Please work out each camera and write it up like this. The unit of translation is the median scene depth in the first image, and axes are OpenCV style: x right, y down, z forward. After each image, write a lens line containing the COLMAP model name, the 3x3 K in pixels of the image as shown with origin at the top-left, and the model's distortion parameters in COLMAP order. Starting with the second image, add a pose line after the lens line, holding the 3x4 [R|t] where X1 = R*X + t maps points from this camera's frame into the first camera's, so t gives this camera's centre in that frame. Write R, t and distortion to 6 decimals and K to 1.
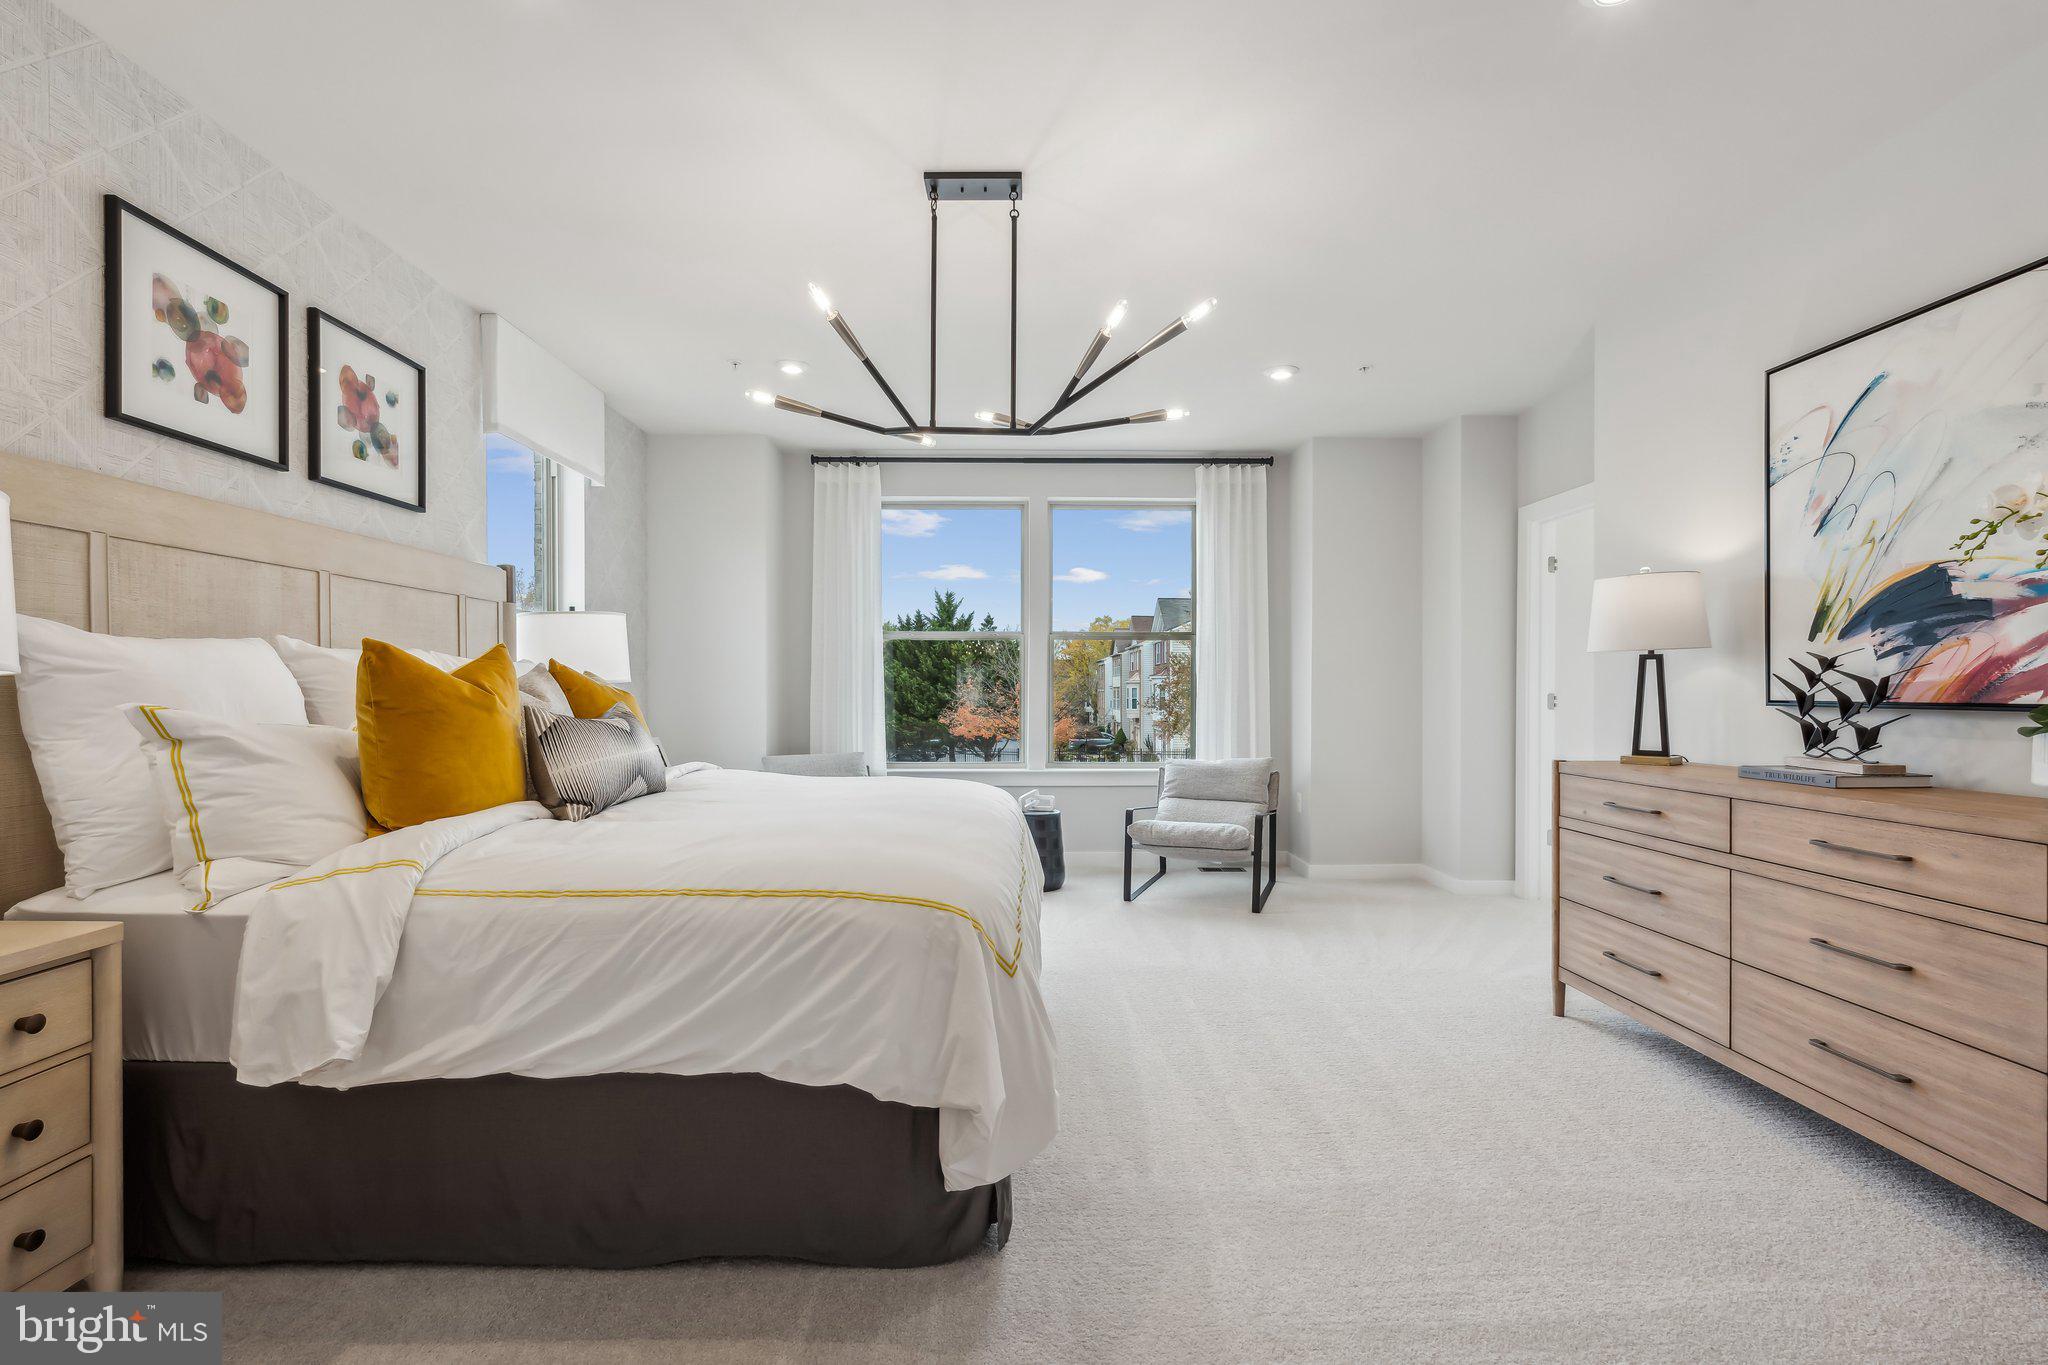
lens RADIAL K [[912.1, 0, 1015.9], [0, 912.1, 689.8], [0, 0, 1]] dist [-0.003523, -0.000041]
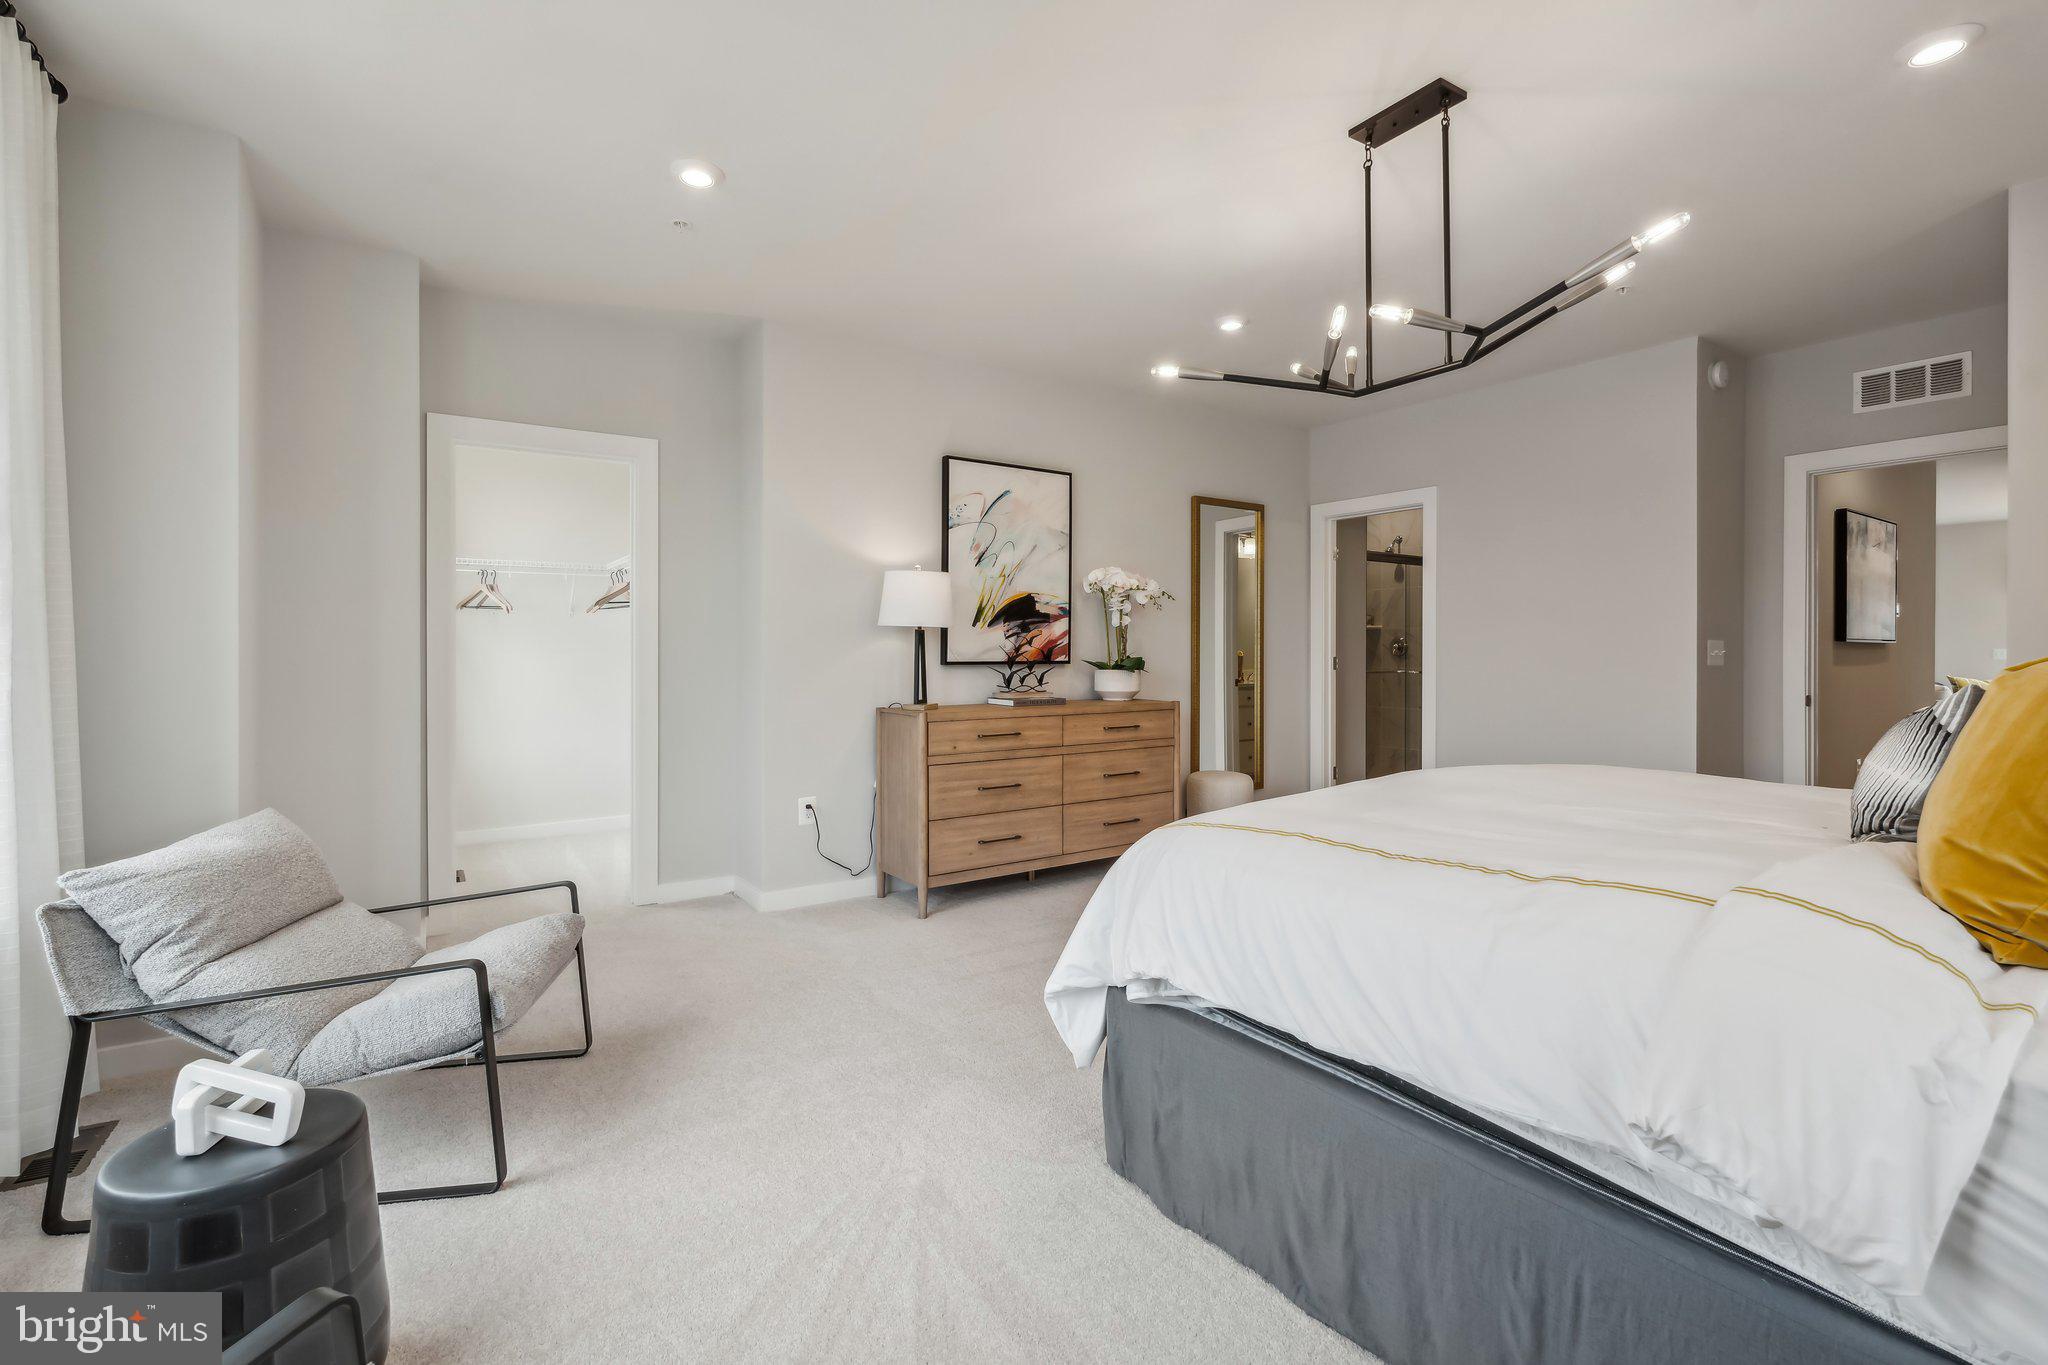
lens RADIAL K [[912.1, 0, 1020.5], [0, 912.1, 651.7], [0, 0, 1]] dist [-0.003523, -0.000041]
pose [[-0.546487, 0.004857, 0.837454, -0.665525], [0.004864, 0.999985, -0.002626, -0.001623], [-0.837454, 0.002638, -0.546502, 2.018860]]
